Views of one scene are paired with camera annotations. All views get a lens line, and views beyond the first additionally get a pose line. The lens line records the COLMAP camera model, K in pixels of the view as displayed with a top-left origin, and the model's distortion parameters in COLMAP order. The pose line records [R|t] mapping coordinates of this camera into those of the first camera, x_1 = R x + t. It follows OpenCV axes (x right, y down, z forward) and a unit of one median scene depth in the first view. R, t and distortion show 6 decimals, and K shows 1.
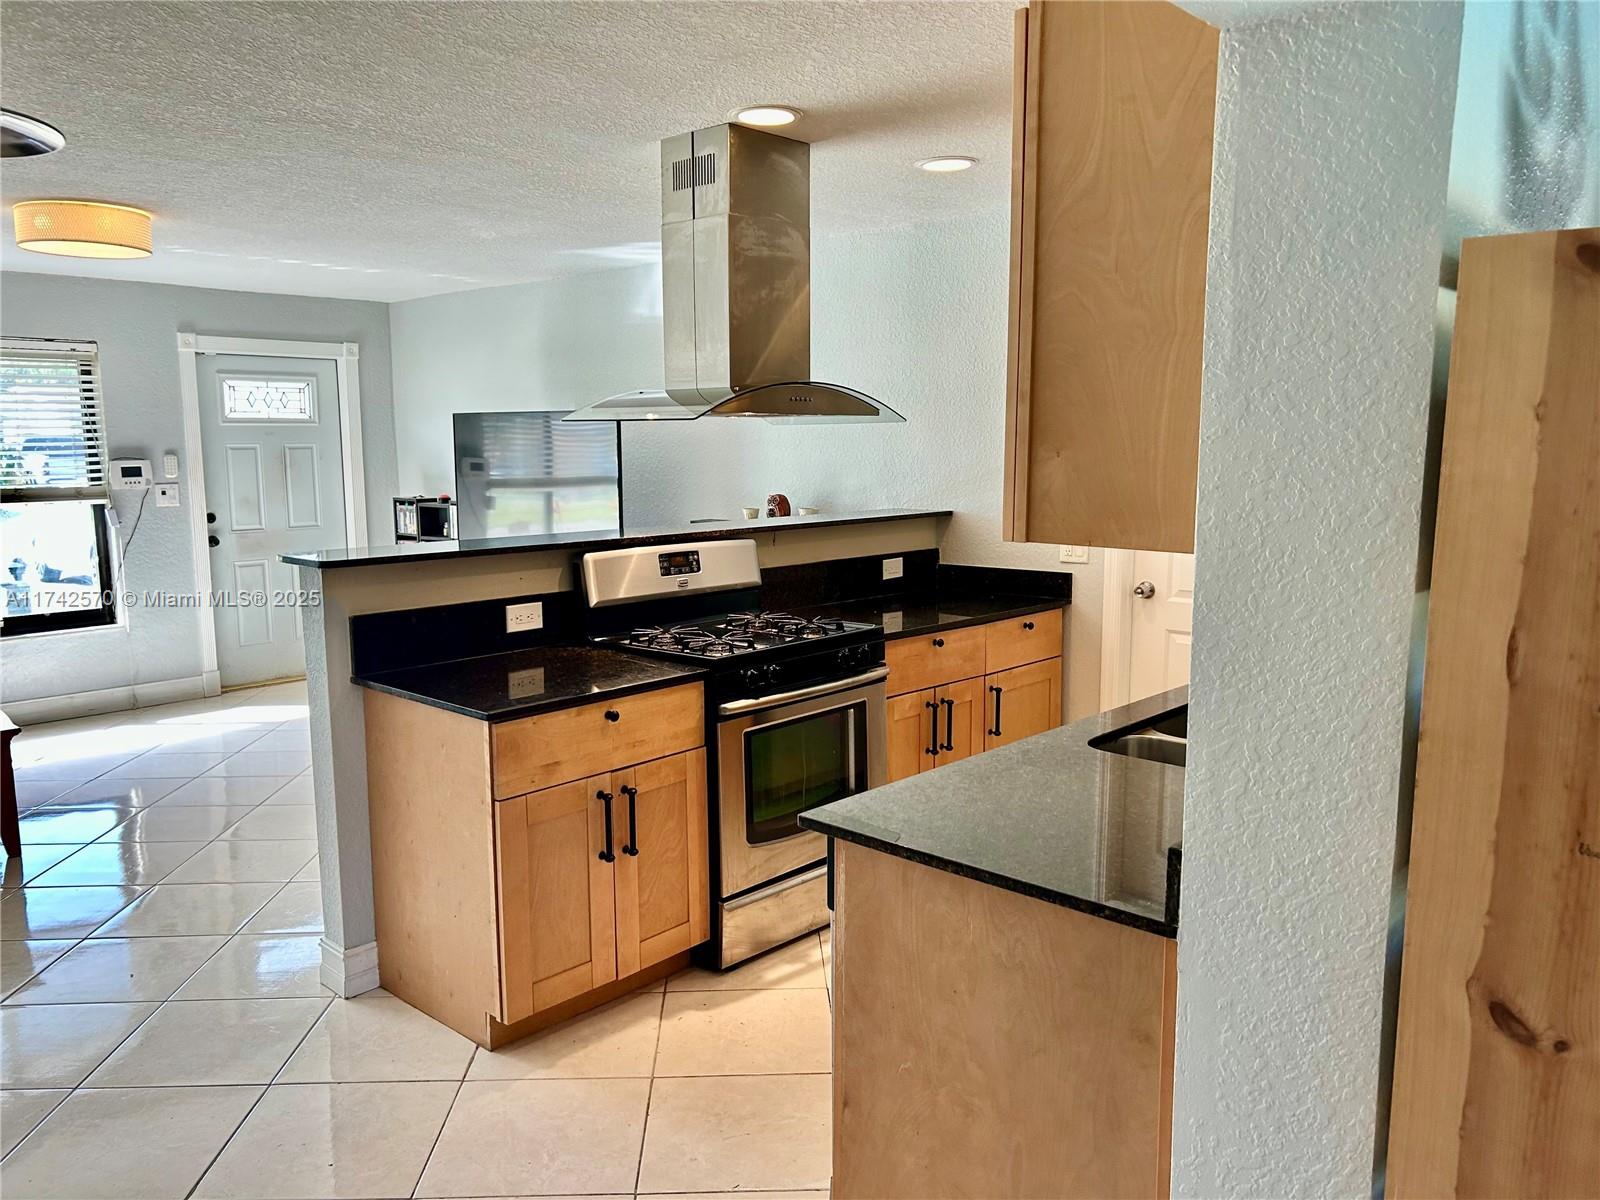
lens RADIAL K [[1206.7, 0, 792.2], [0, 1206.7, 611.0], [0, 0, 1]] dist [0.056730, -0.069493]
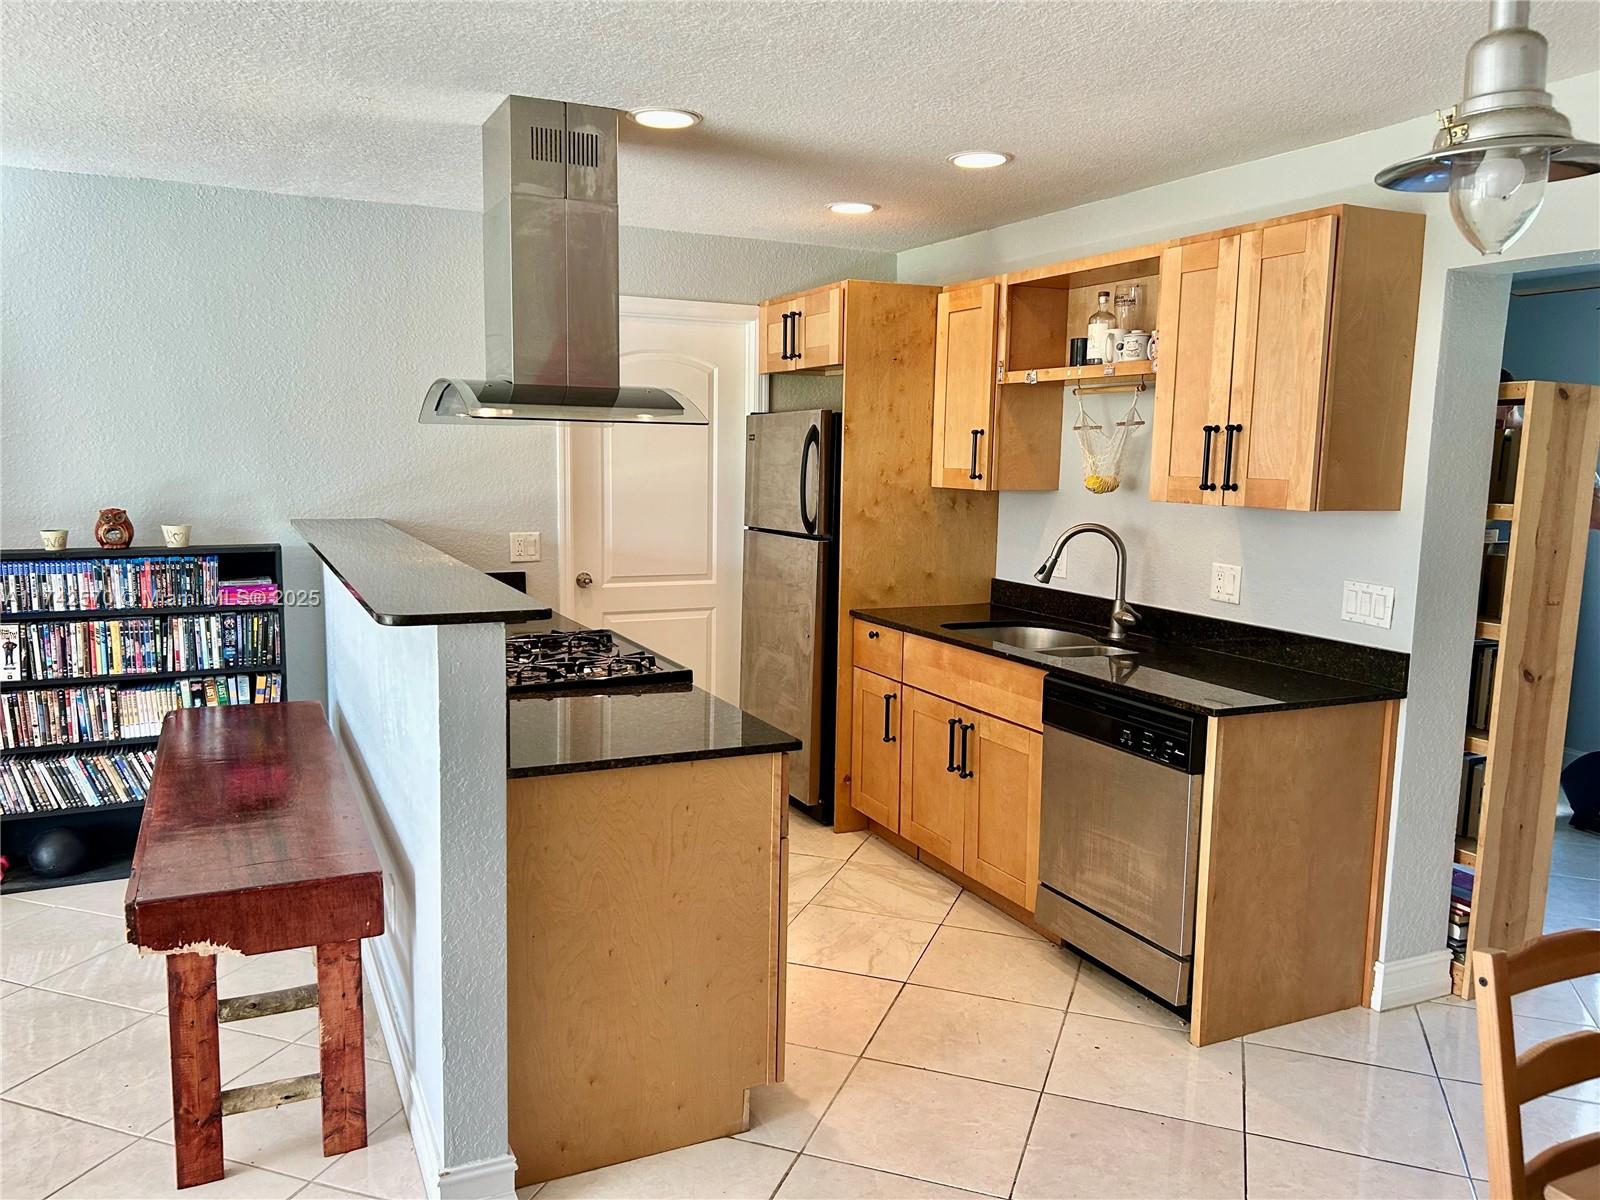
lens RADIAL K [[1206.7, 0, 791.9], [0, 1206.7, 605.6], [0, 0, 1]] dist [0.056730, -0.069493]
pose [[0.376145, -0.109921, 0.920018, -0.833660], [0.114792, 0.990817, 0.071447, -0.064441], [-0.919423, 0.078736, 0.385308, 0.491935]]
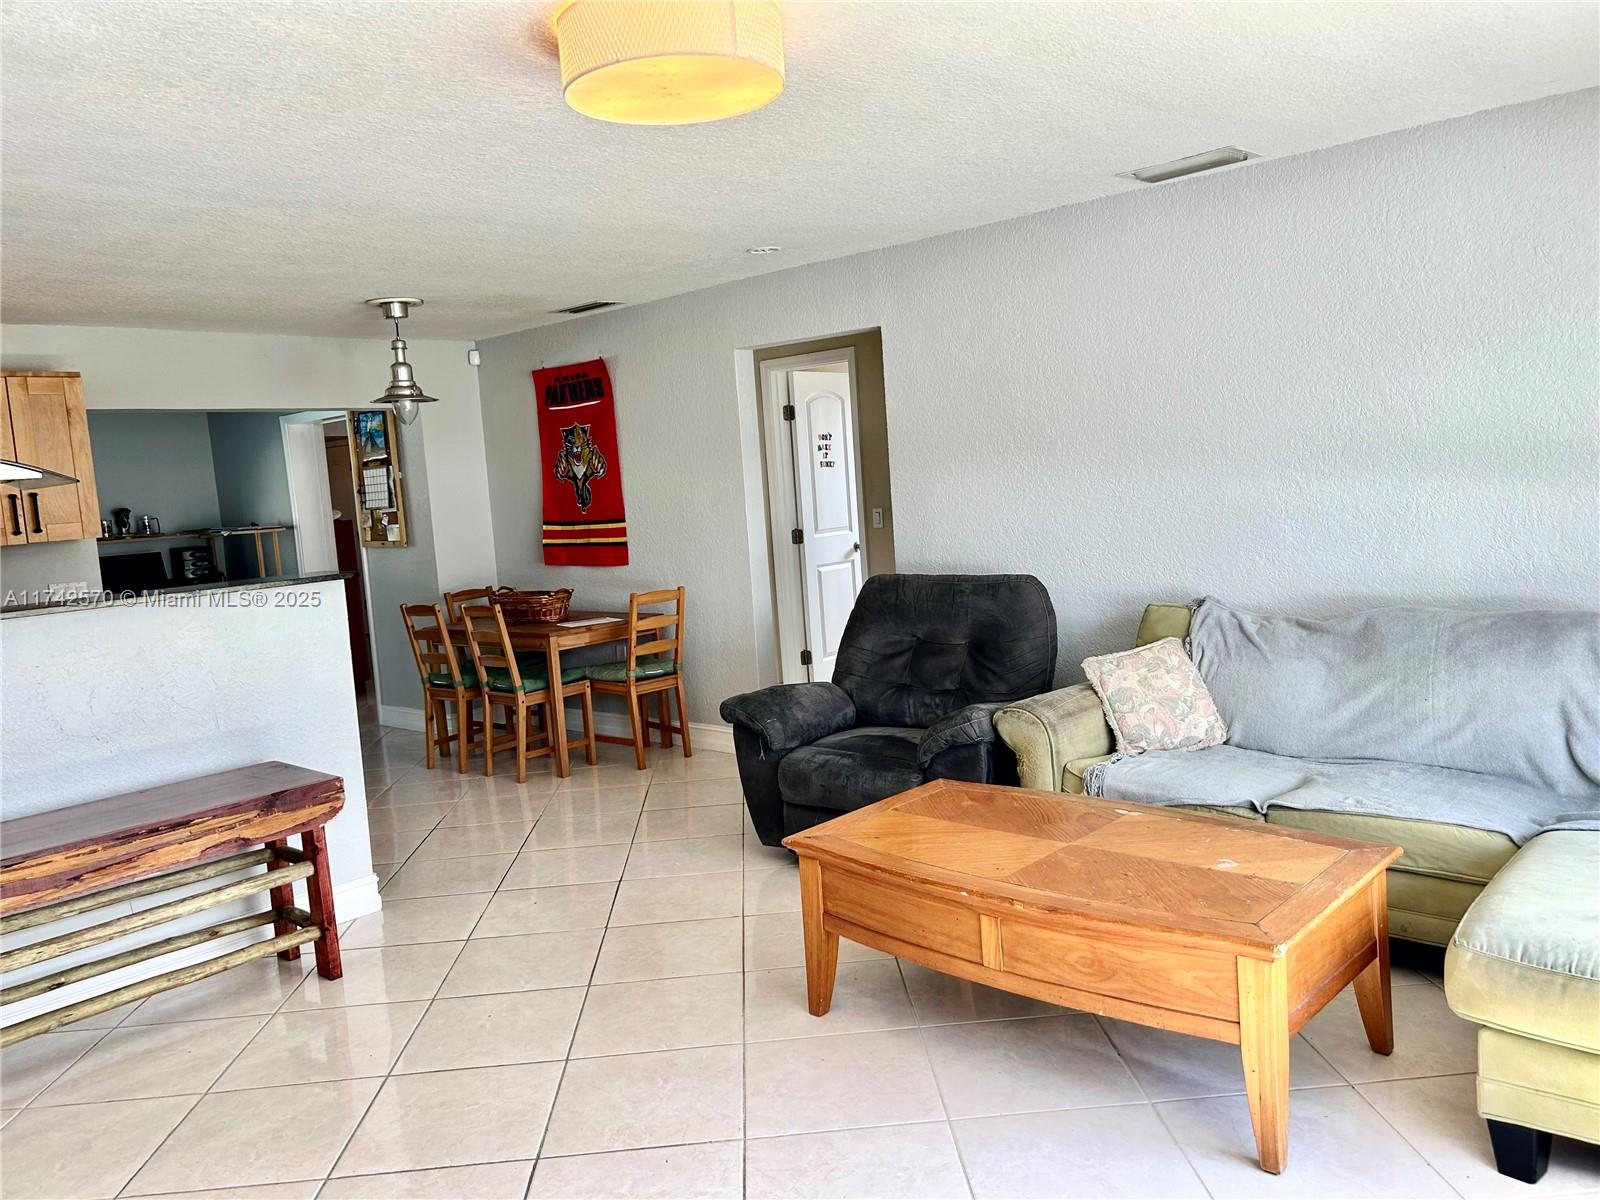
lens RADIAL K [[1206.7, 0, 799.6], [0, 1206.7, 598.5], [0, 0, 1]] dist [0.056730, -0.069493]
pose [[-0.997028, 0.076917, 0.004432, -0.788671], [0.075667, 0.966743, 0.244300, -0.261265], [0.014506, 0.243909, -0.969690, 1.996263]]
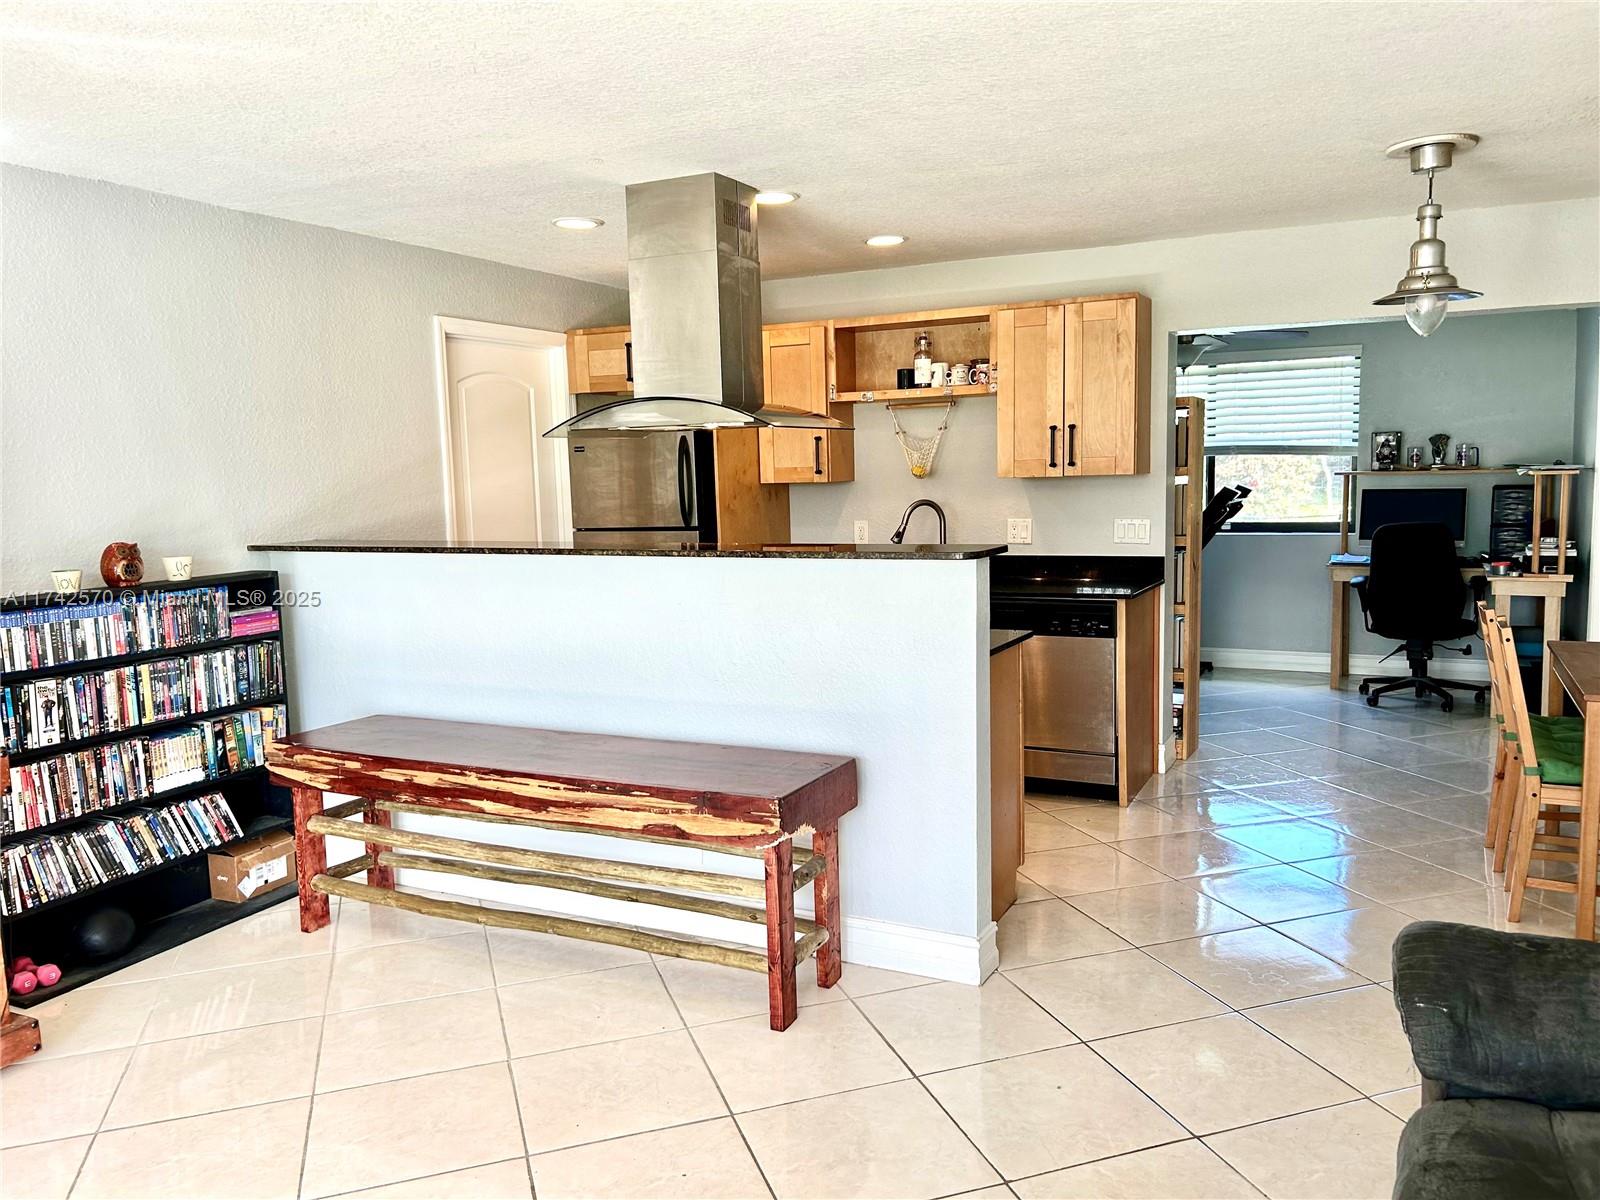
lens RADIAL K [[1206.7, 0, 805.1], [0, 1206.7, 603.6], [0, 0, 1]] dist [0.056730, -0.069493]
pose [[-0.279107, -0.095638, 0.955486, -1.163196], [0.165081, 0.975435, 0.145856, -0.149340], [-0.945964, 0.198442, -0.256463, 1.230040]]
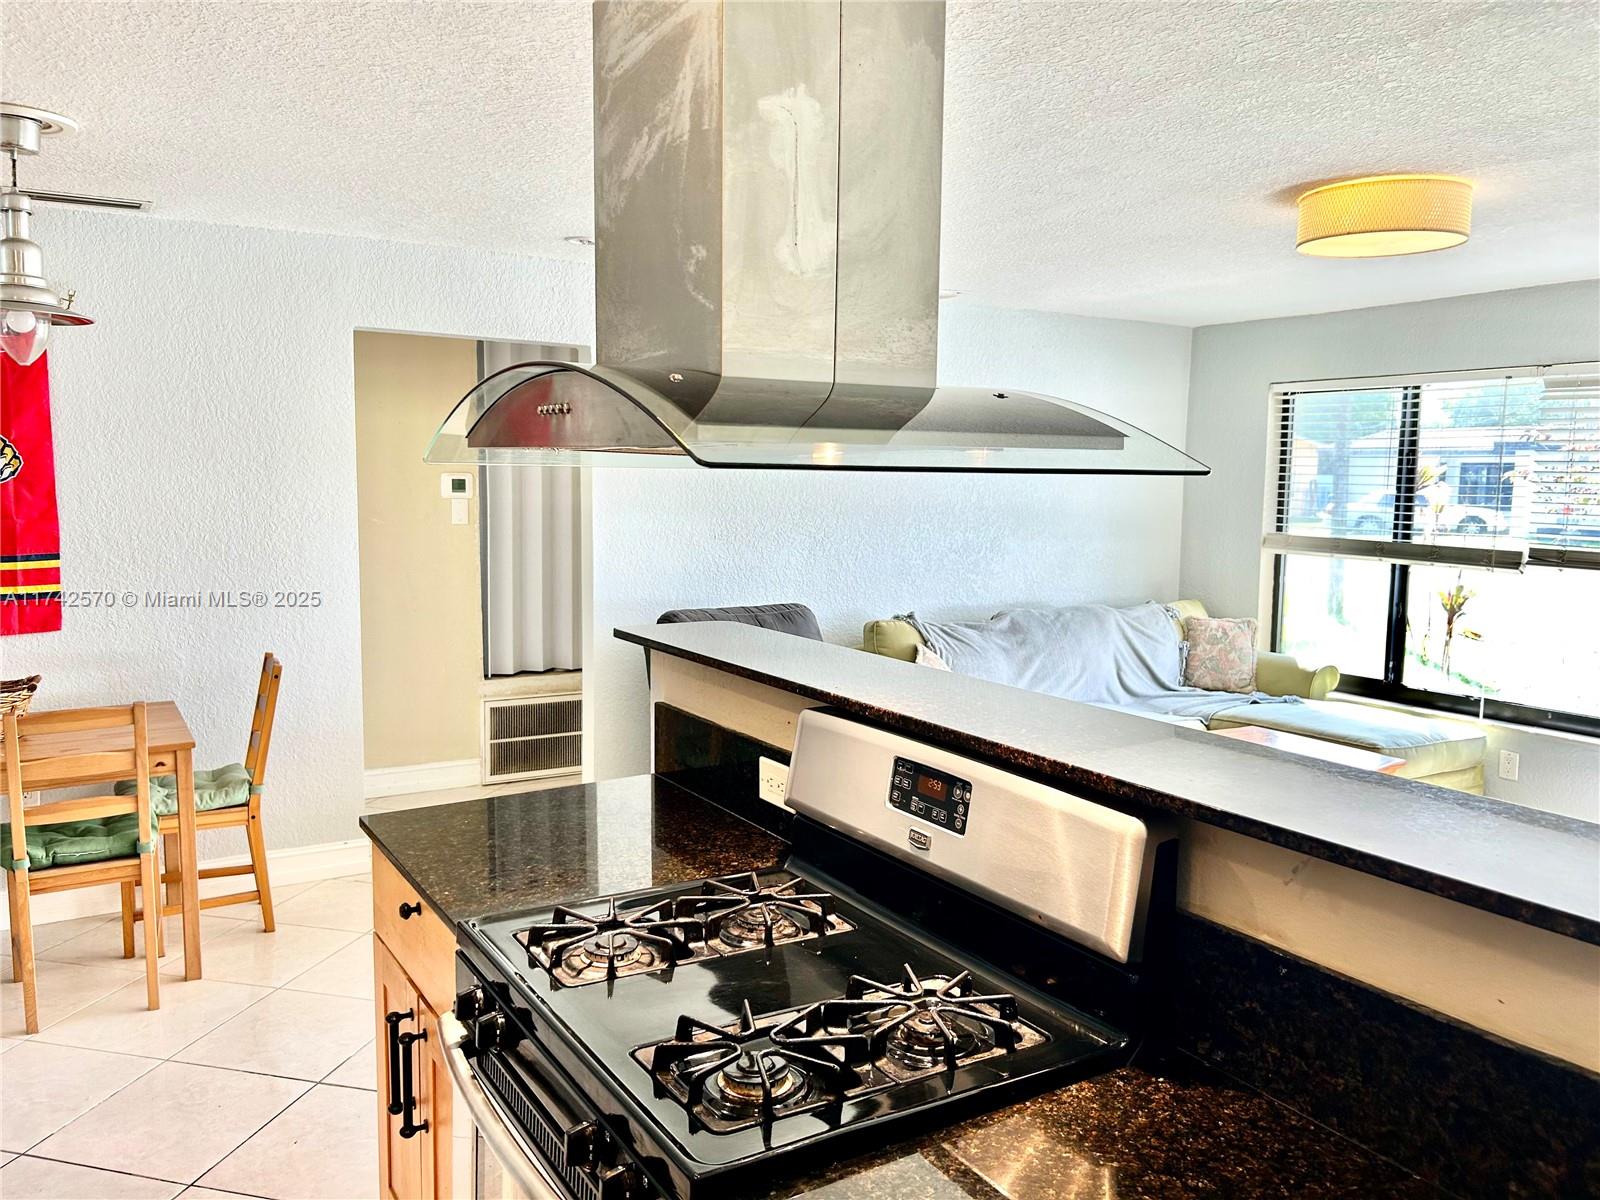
lens RADIAL K [[1206.7, 0, 791.2], [0, 1206.7, 598.1], [0, 0, 1]] dist [0.056730, -0.069493]
pose [[-0.269637, 0.103409, -0.957394, 0.346795], [-0.147719, 0.978008, 0.147239, -0.174812], [0.951565, 0.181126, -0.248432, 1.116923]]
